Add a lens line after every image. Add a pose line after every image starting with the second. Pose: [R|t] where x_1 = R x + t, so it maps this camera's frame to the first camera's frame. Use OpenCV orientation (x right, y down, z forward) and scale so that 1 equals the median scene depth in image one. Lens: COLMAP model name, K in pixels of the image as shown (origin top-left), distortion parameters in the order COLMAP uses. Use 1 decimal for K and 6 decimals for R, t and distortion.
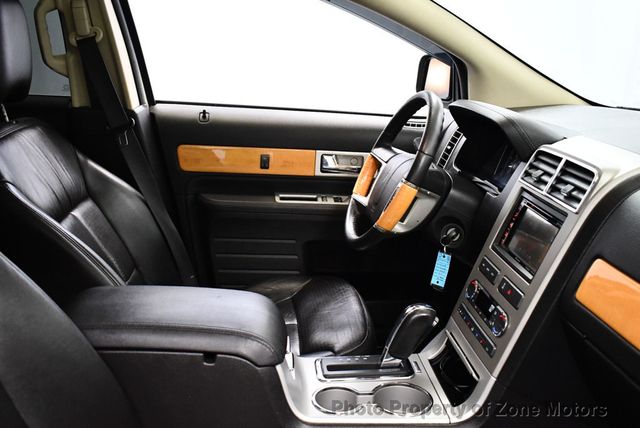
lens RADIAL K [[650.0, 0, 323.3], [0, 650.0, 215.7], [0, 0, 1]] dist [-0.089848, 0.000000]
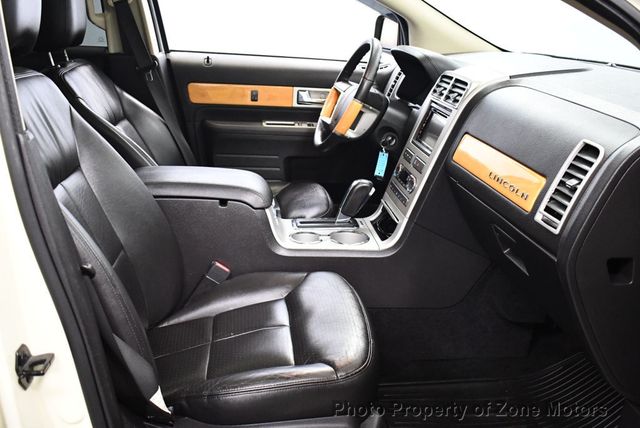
lens RADIAL K [[650.0, 0, 320.8], [0, 650.0, 214.8], [0, 0, 1]] dist [-0.089848, 0.000000]
pose [[0.999749, -0.006137, 0.021530, 0.019188], [0.005200, 0.999050, 0.043272, 0.135843], [-0.021775, -0.043149, 0.998831, -0.432342]]
